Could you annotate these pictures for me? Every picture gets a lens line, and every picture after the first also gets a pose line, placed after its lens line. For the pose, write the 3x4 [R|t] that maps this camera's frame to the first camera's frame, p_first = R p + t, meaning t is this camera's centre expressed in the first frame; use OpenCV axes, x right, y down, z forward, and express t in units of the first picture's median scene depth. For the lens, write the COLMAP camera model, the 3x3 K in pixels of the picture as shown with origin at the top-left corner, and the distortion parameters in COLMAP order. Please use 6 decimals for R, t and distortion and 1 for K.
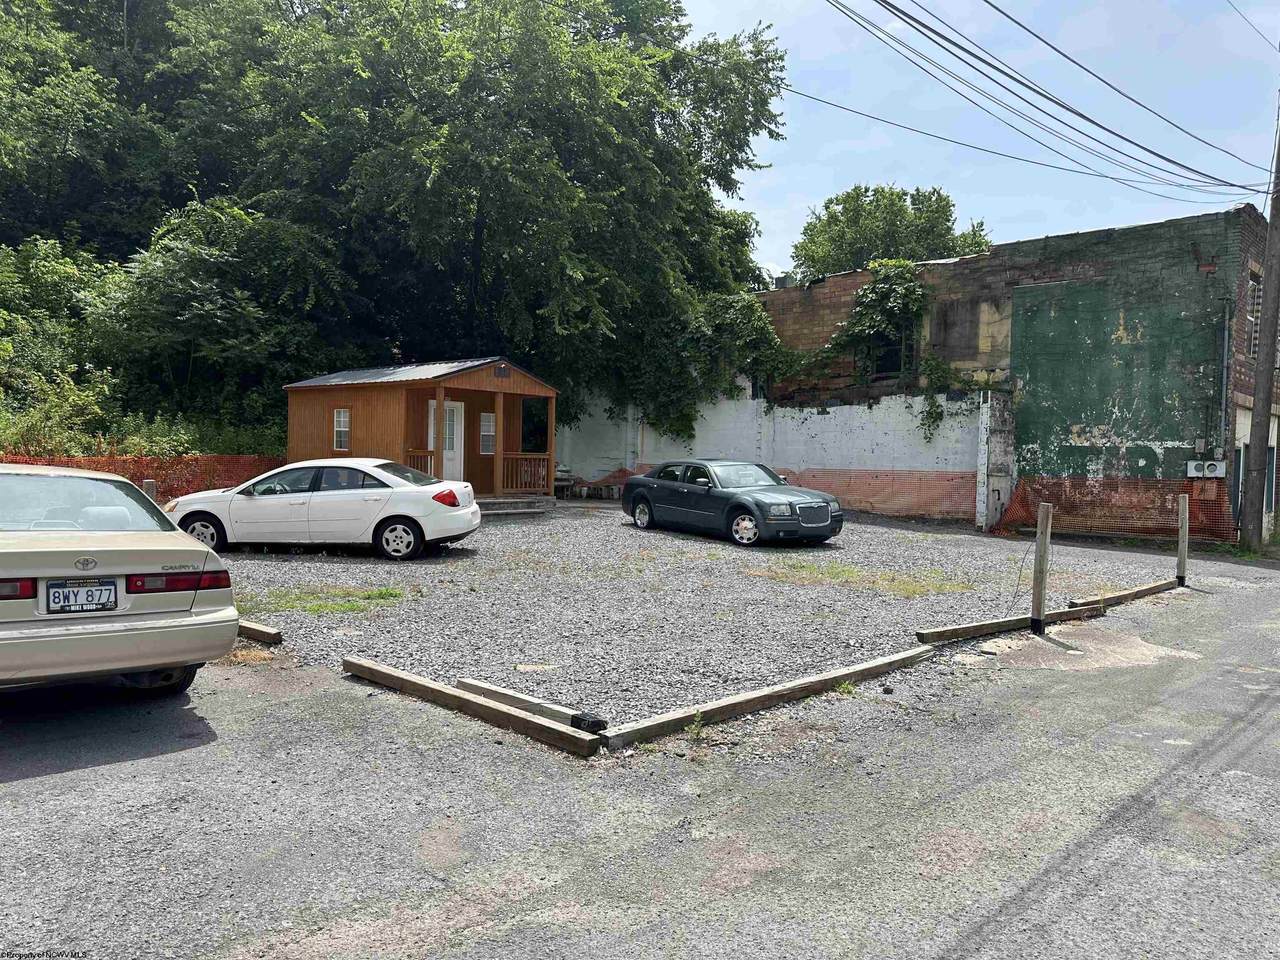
lens RADIAL K [[915.7, 0, 634.8], [0, 915.7, 483.9], [0, 0, 1]] dist [0.007116, -0.000753]
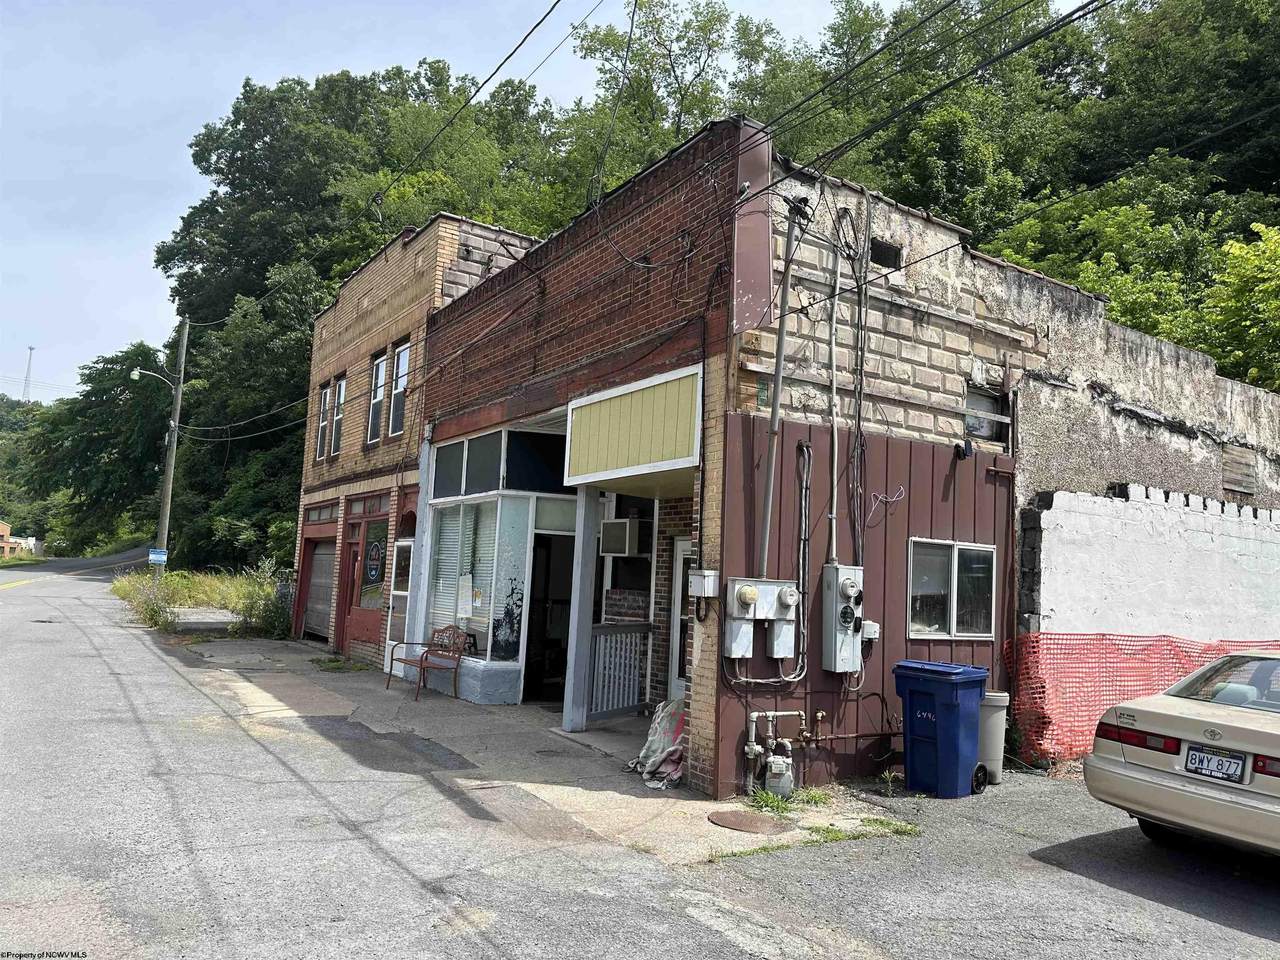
lens RADIAL K [[915.7, 0, 634.8], [0, 915.7, 483.9], [0, 0, 1]] dist [0.007116, -0.000753]
pose [[-0.242203, -0.143053, -0.959622, 0.263588], [-0.082133, 0.988543, -0.126634, -0.006593], [0.966743, 0.048145, -0.251177, 0.207822]]
